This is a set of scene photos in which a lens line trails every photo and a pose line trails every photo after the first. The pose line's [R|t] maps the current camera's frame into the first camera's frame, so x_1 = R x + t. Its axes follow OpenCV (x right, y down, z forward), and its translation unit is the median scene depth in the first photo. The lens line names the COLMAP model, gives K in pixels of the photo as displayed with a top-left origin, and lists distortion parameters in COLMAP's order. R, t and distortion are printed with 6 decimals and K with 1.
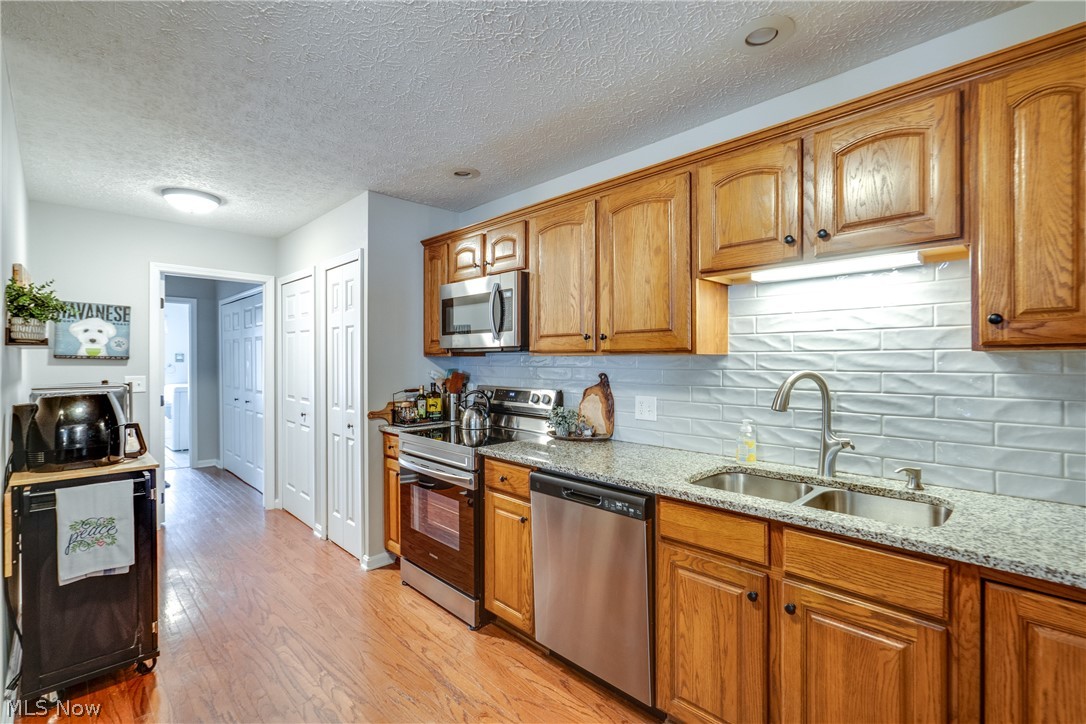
lens RADIAL K [[501.7, 0, 544.7], [0, 501.7, 360.6], [0, 0, 1]] dist [-0.009651, 0.002798]
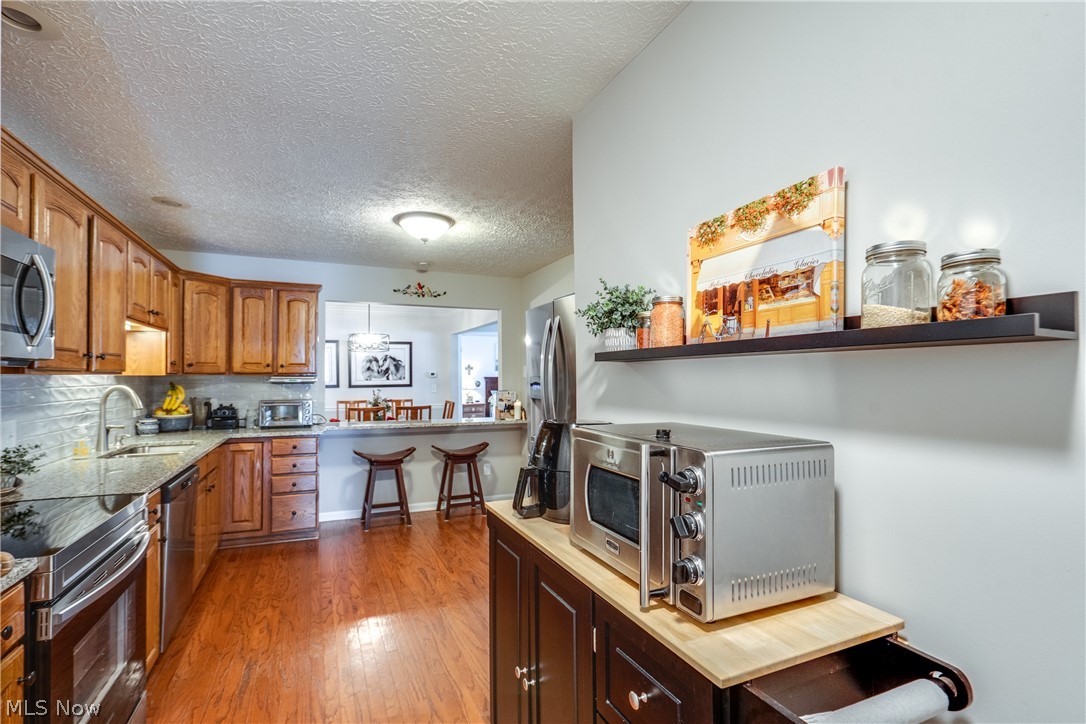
lens RADIAL K [[501.7, 0, 524.9], [0, 501.7, 373.4], [0, 0, 1]] dist [-0.009651, 0.002798]
pose [[-0.930982, 0.007011, 0.364999, -1.126780], [0.005403, 0.999971, -0.005428, -0.003644], [-0.365026, -0.003081, -0.930992, 1.742860]]
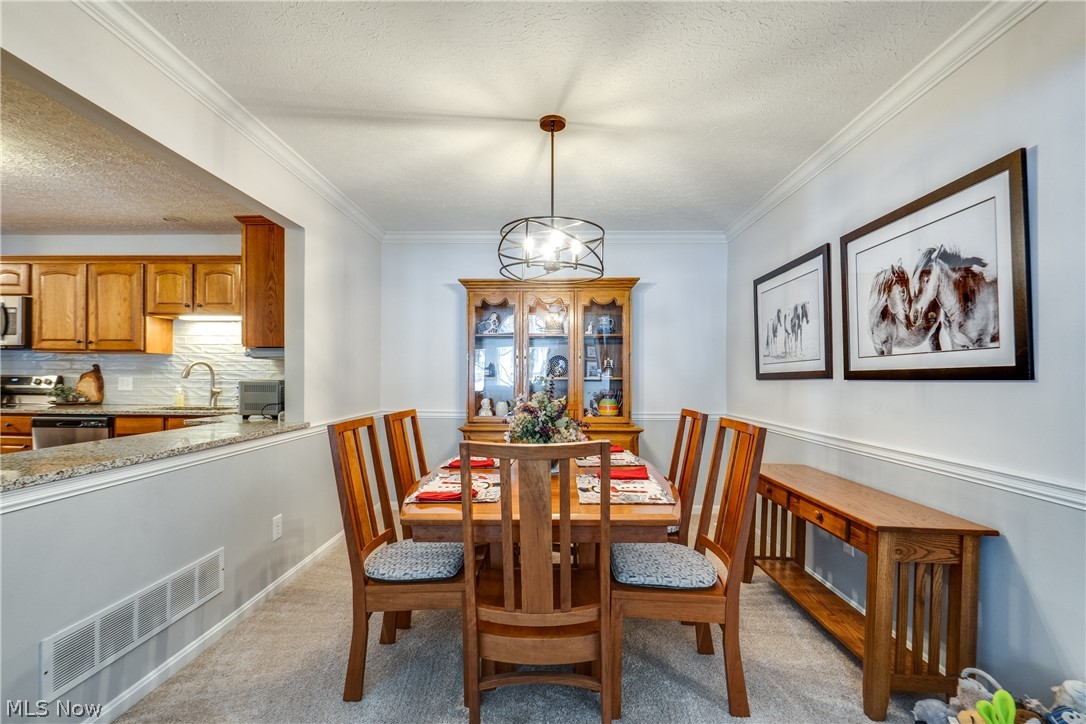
lens RADIAL K [[501.7, 0, 548.6], [0, 501.7, 378.6], [0, 0, 1]] dist [-0.009651, 0.002798]
pose [[0.717767, 0.005579, 0.696261, 0.055587], [-0.007620, 0.999971, -0.000158, 0.077496], [-0.696241, -0.005192, 0.717789, -1.542518]]
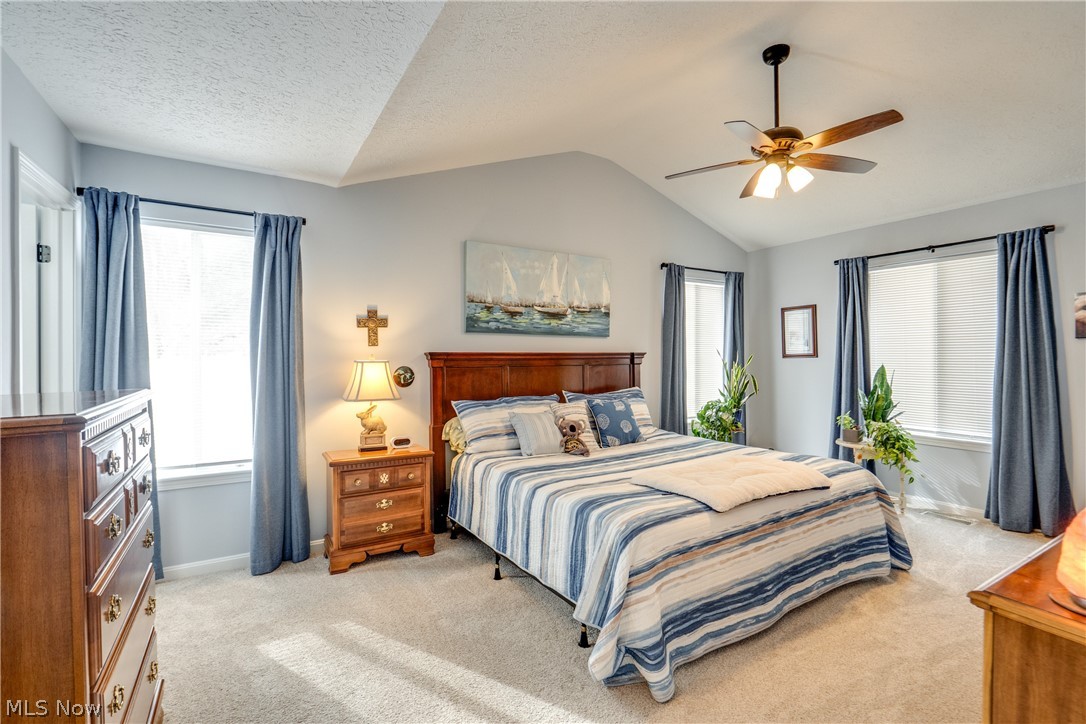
lens RADIAL K [[501.7, 0, 537.9], [0, 501.7, 356.1], [0, 0, 1]] dist [-0.009651, 0.002798]
pose [[-0.973831, 0.000094, 0.227273, 0.744997], [0.001218, 0.999988, 0.004807, 0.008365], [-0.227270, 0.004958, -0.973819, -2.048266]]
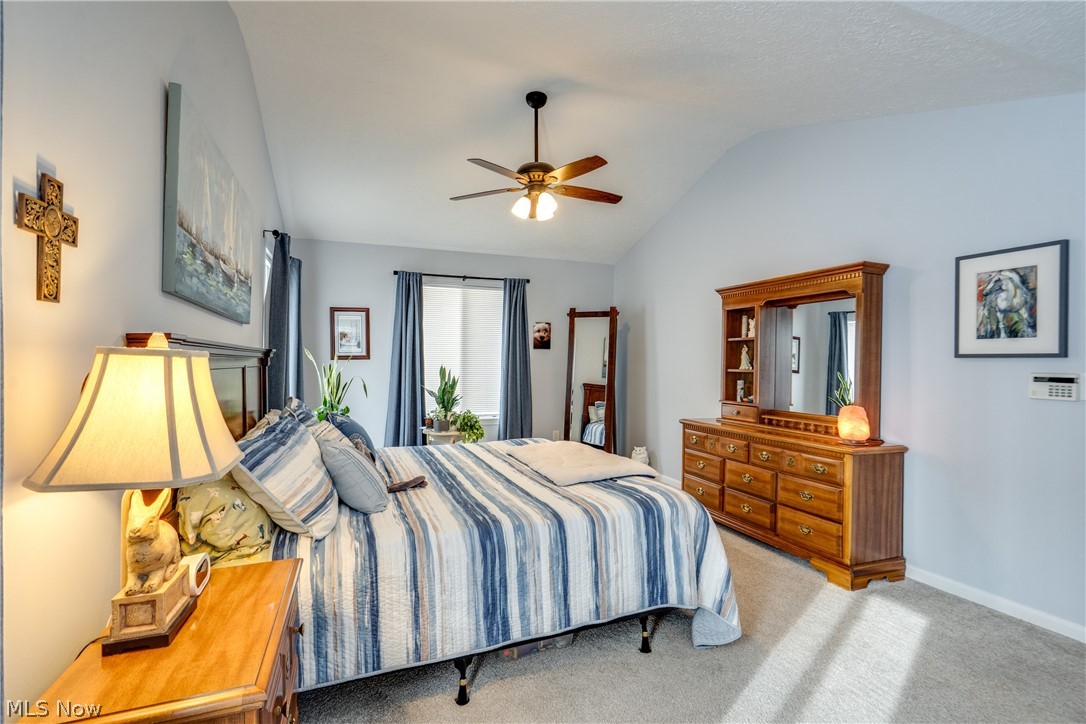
lens RADIAL K [[496.9, 0, 544.9], [0, 496.9, 368.8], [0, 0, 1]] dist [-0.005174, 0.001664]
pose [[-0.387475, 0.007829, -0.921847, 1.906287], [-0.008023, 0.999897, 0.011864, 0.038065], [0.921845, 0.011993, -0.387373, -2.905335]]
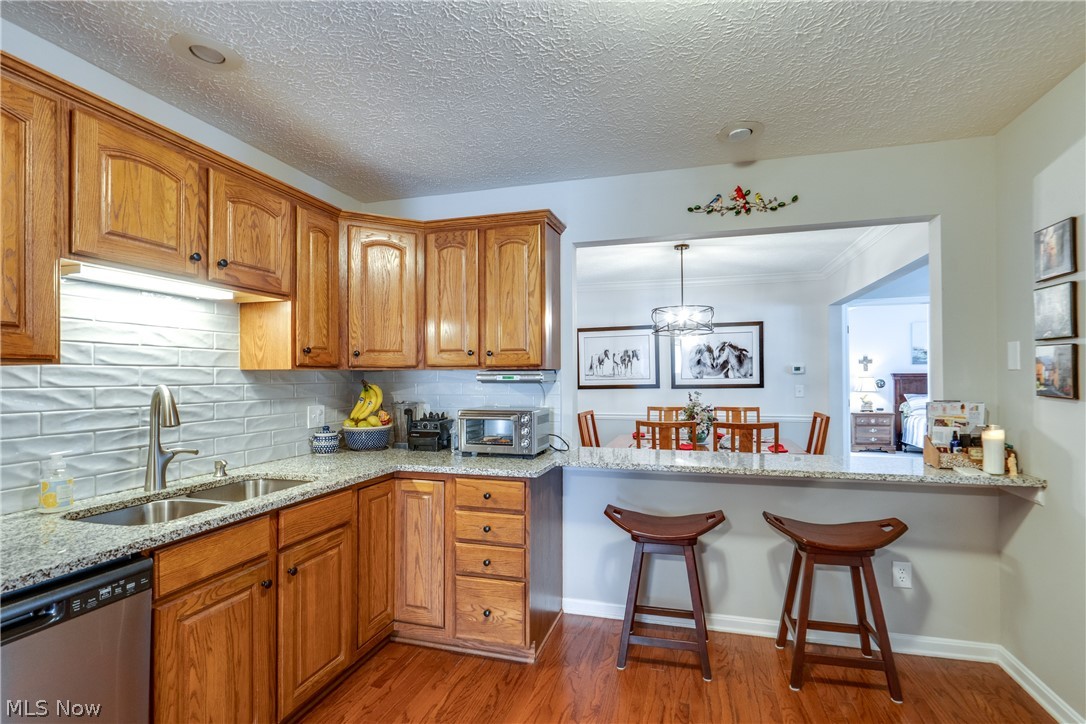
lens RADIAL K [[501.7, 0, 553.8], [0, 501.7, 375.5], [0, 0, 1]] dist [-0.009651, 0.002798]
pose [[-0.498082, 0.007980, 0.867093, -0.614106], [0.009210, 0.999950, -0.003912, 0.010286], [-0.867081, 0.006037, -0.498130, 0.699328]]
